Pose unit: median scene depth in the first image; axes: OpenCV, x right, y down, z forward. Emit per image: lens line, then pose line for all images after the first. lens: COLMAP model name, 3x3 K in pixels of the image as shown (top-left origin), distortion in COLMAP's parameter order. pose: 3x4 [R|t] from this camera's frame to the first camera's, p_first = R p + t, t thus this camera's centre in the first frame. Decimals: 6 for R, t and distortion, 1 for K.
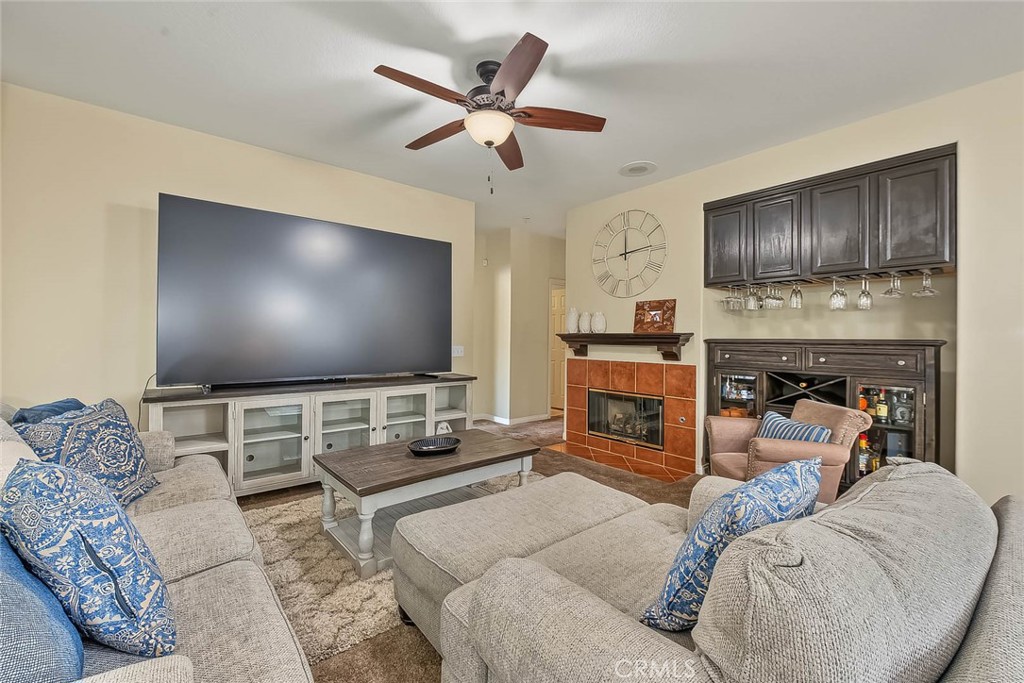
lens RADIAL K [[423.4, 0, 508.8], [0, 423.4, 336.0], [0, 0, 1]] dist [-0.000152, -0.000129]
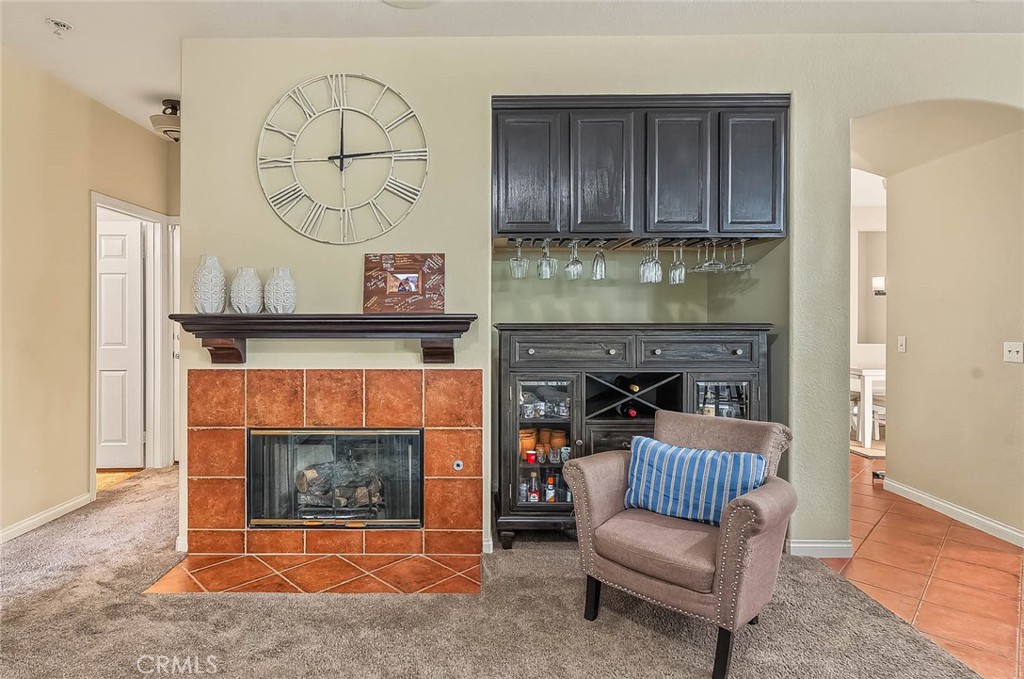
lens RADIAL K [[542.2, 0, 473.6], [0, 542.2, 319.4], [0, 0, 1]] dist [0.003888, -0.000154]
pose [[0.645153, -0.008726, 0.764004, -0.130812], [0.001584, 0.999948, 0.010083, -0.006902], [-0.764052, -0.005295, 0.645133, 0.492307]]
